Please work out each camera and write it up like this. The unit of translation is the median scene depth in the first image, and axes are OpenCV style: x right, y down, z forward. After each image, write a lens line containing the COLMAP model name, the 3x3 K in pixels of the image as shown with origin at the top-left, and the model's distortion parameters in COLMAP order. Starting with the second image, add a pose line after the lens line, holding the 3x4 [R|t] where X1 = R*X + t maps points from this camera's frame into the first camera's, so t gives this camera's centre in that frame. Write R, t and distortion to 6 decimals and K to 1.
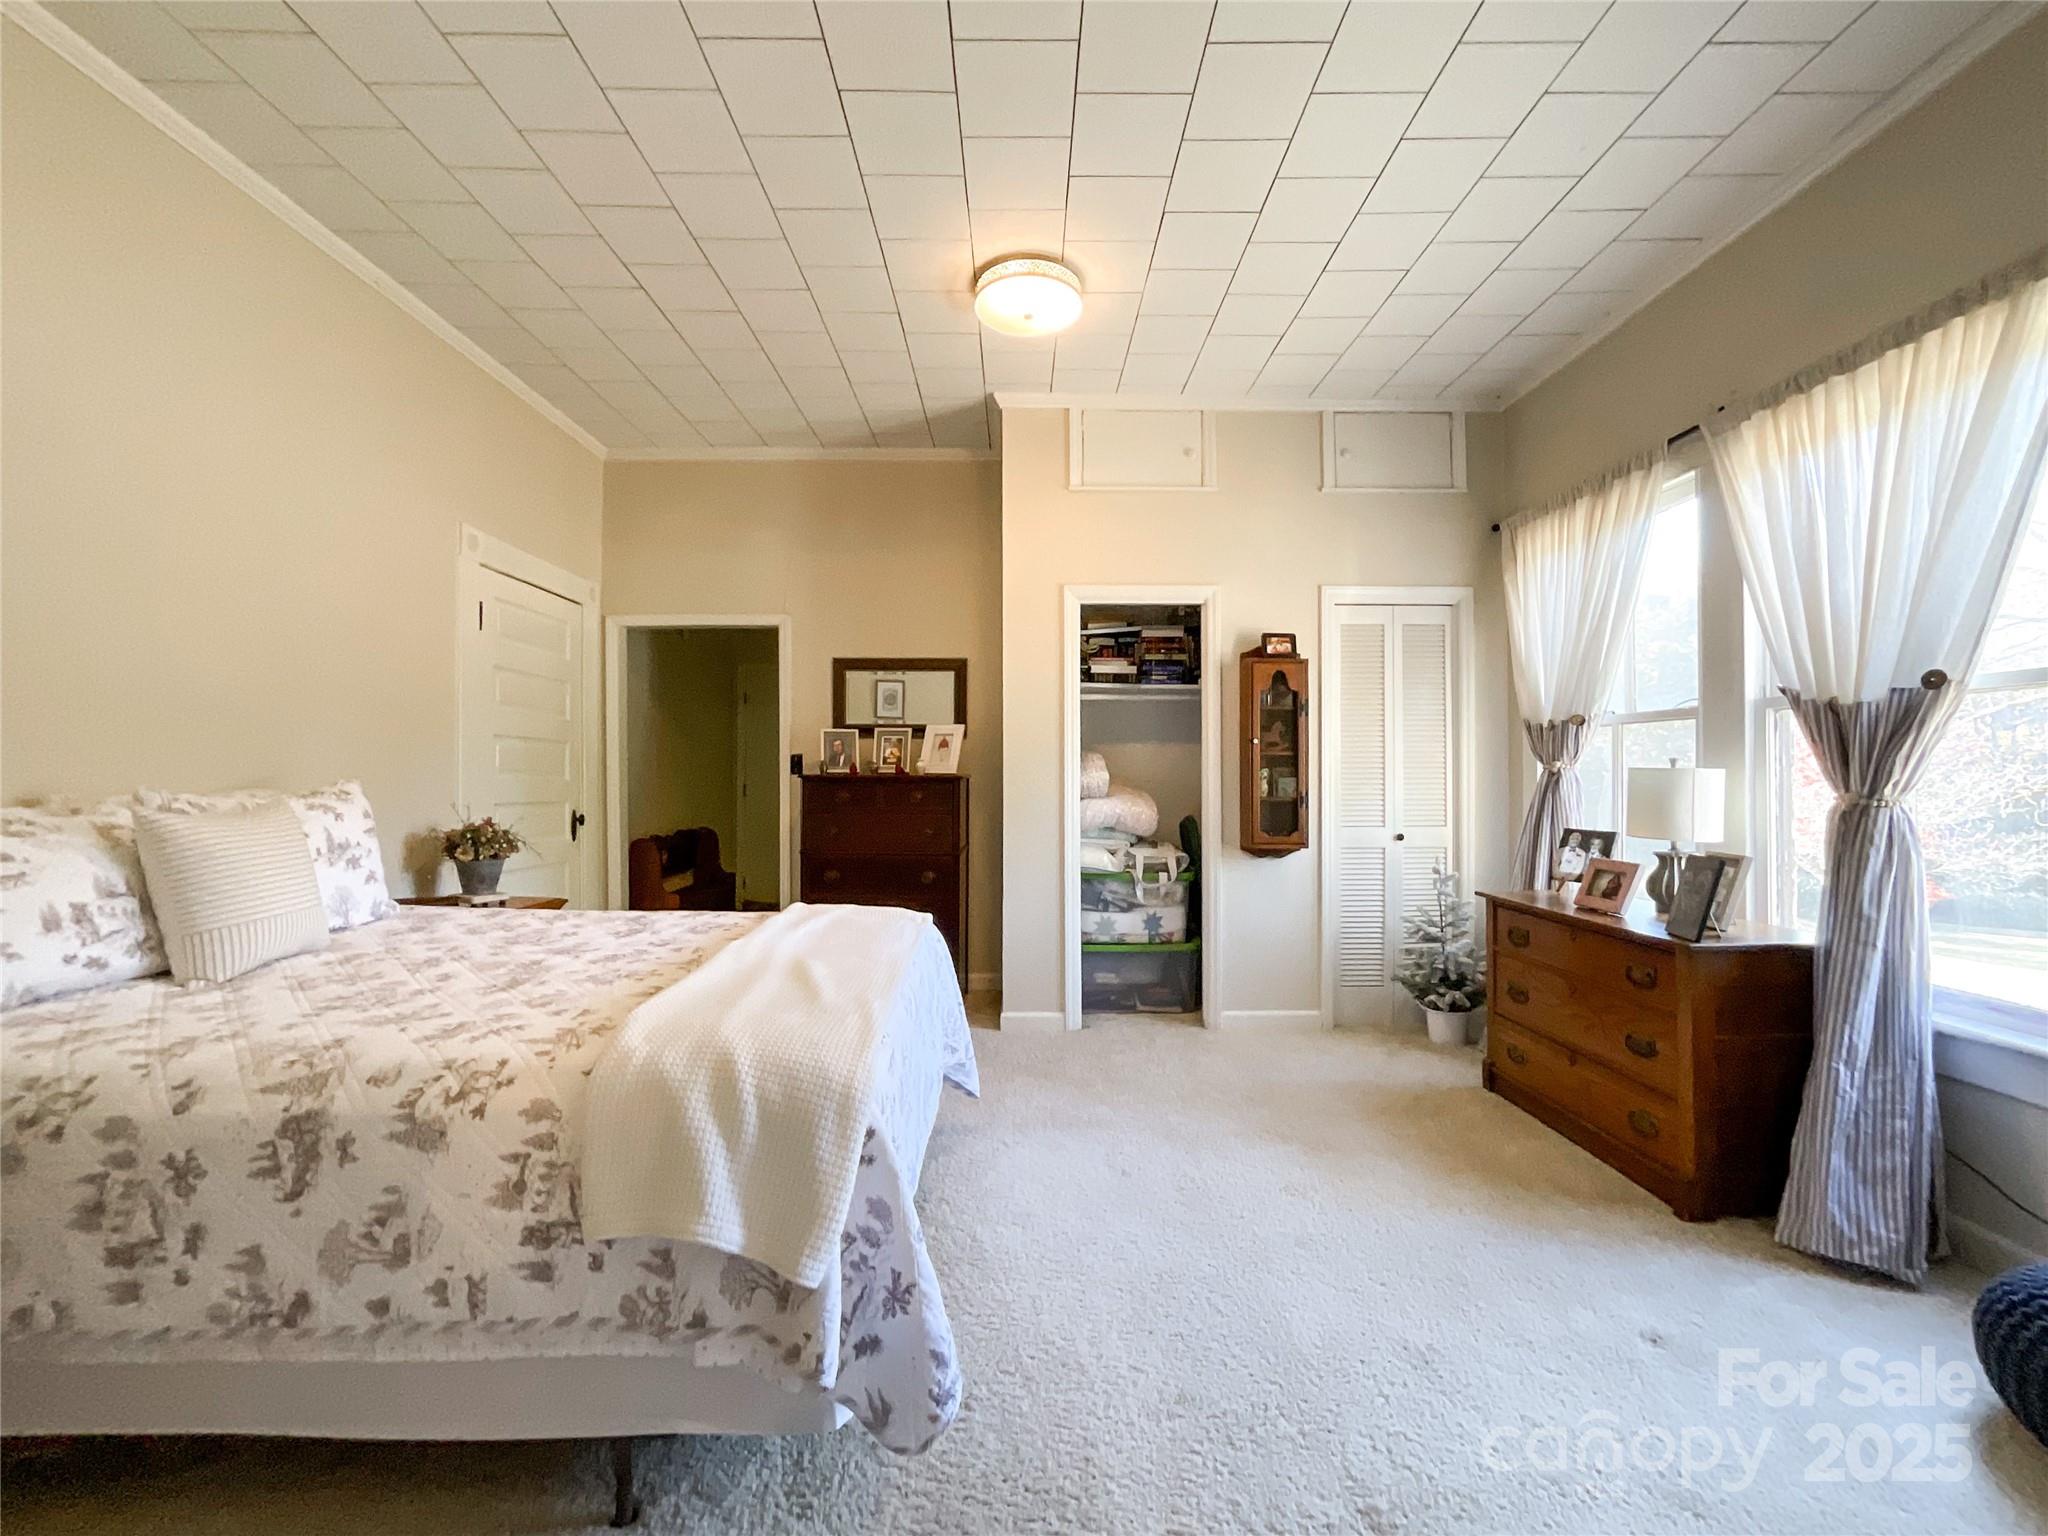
lens RADIAL K [[848.3, 0, 1014.5], [0, 848.3, 766.8], [0, 0, 1]] dist [-0.012711, 0.003257]
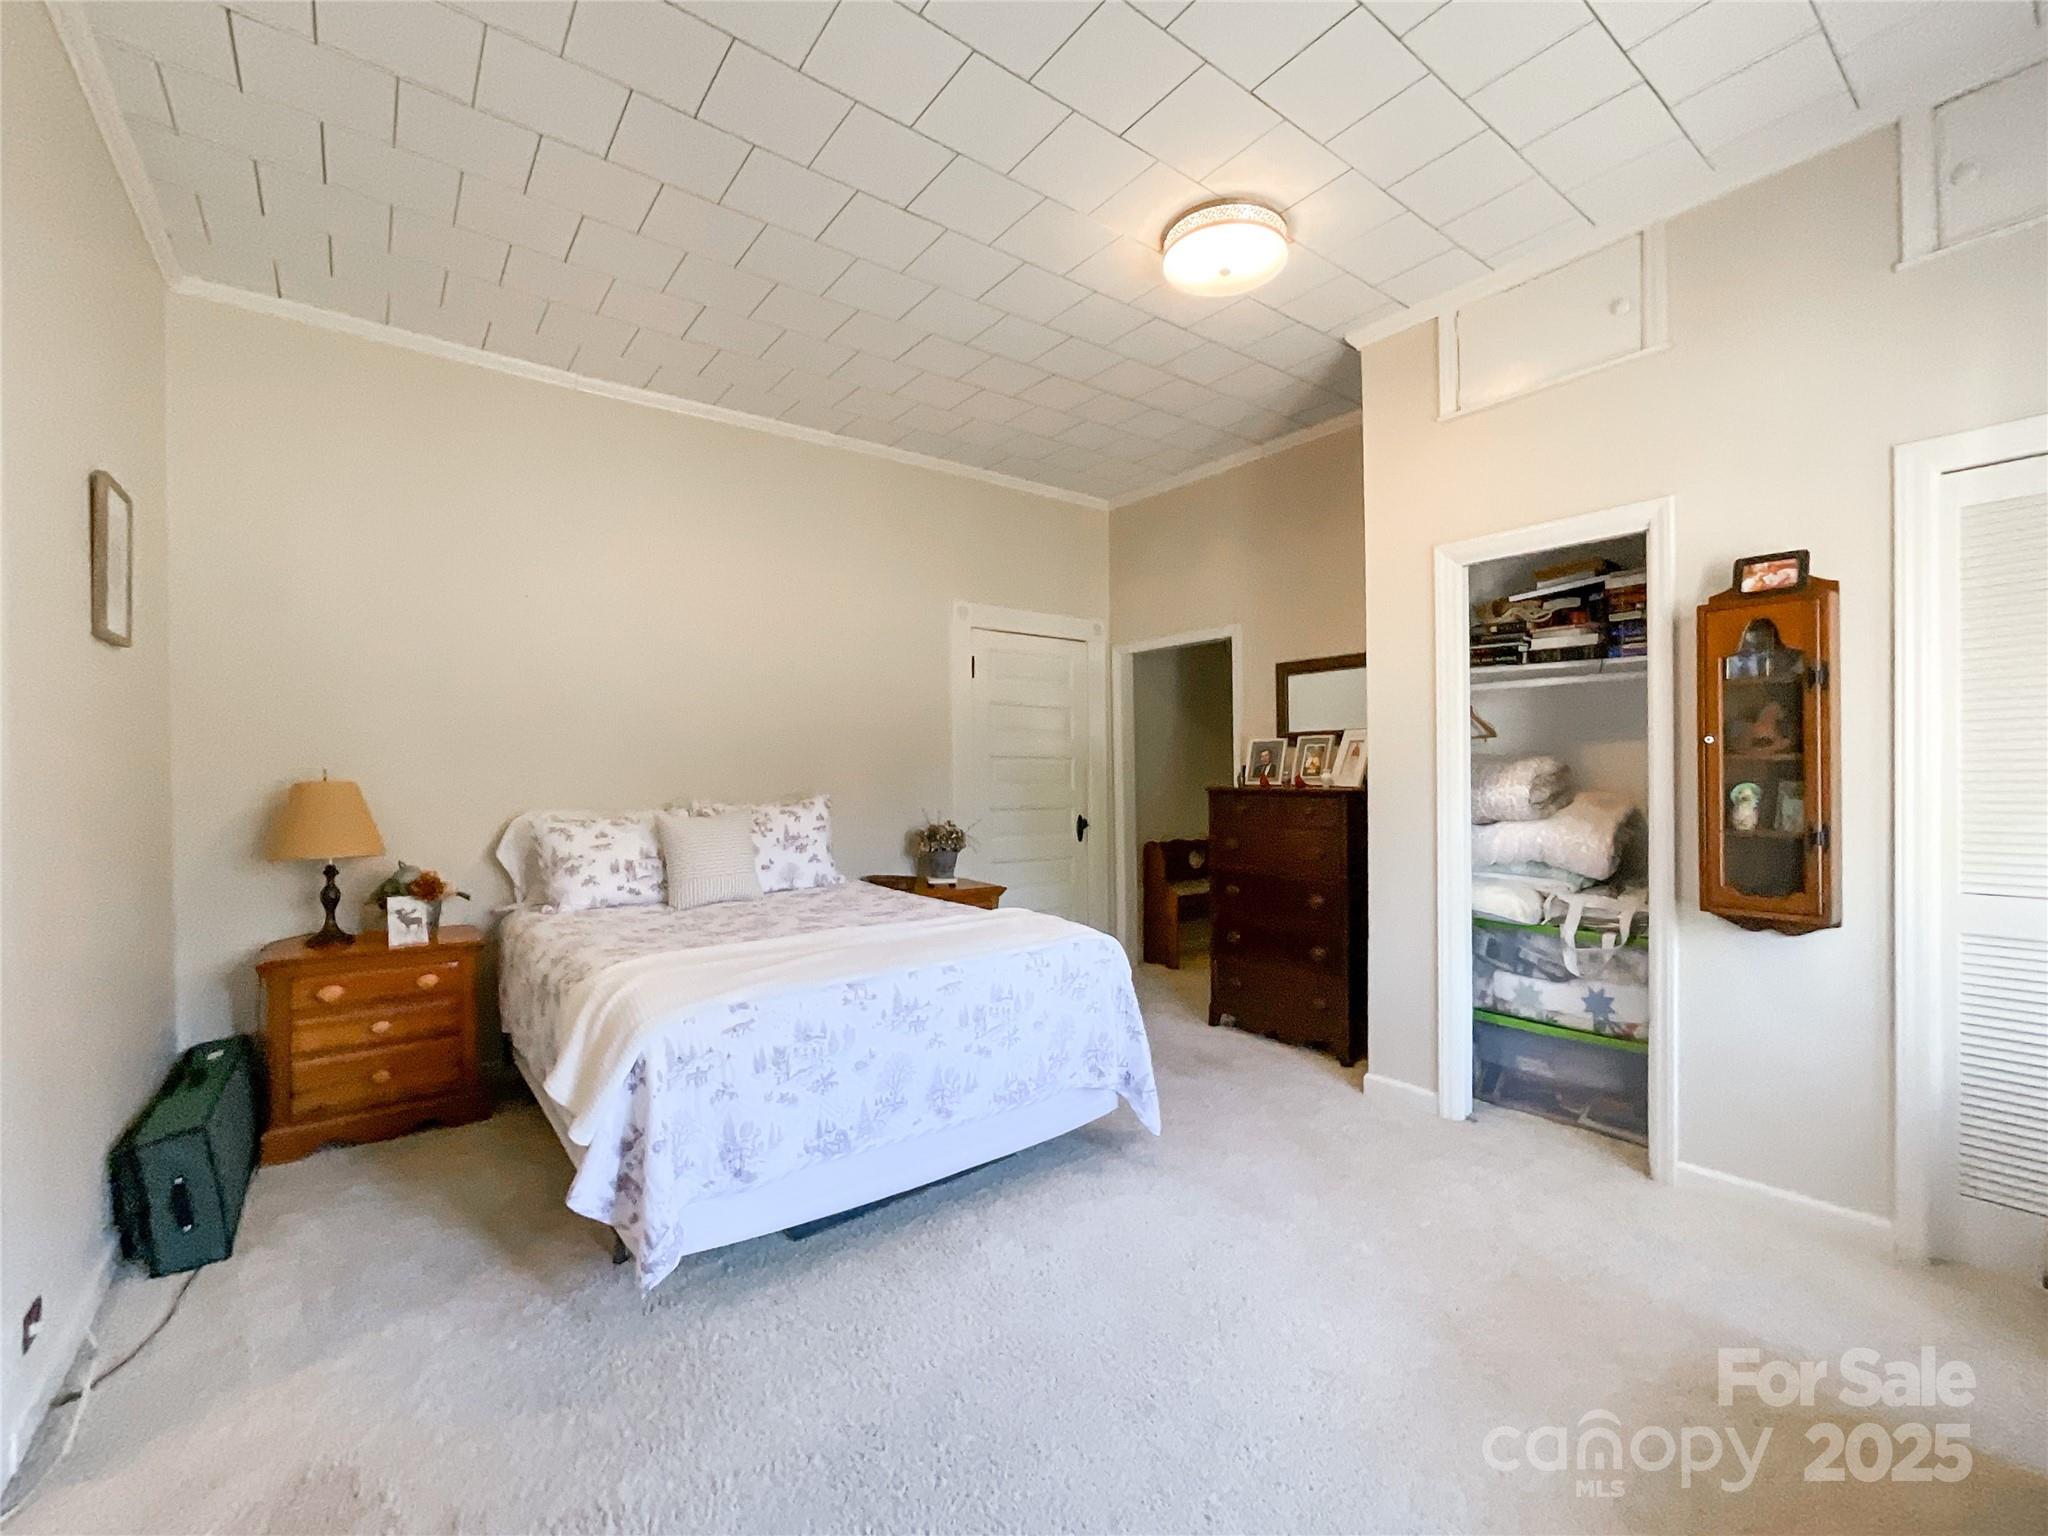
lens RADIAL K [[848.3, 0, 988.9], [0, 848.3, 784.7], [0, 0, 1]] dist [-0.012711, 0.003257]
pose [[0.611125, 0.001931, -0.791532, 0.432663], [0.015327, 0.999781, 0.014273, -0.013601], [0.791385, -0.020854, 0.610962, 0.202893]]
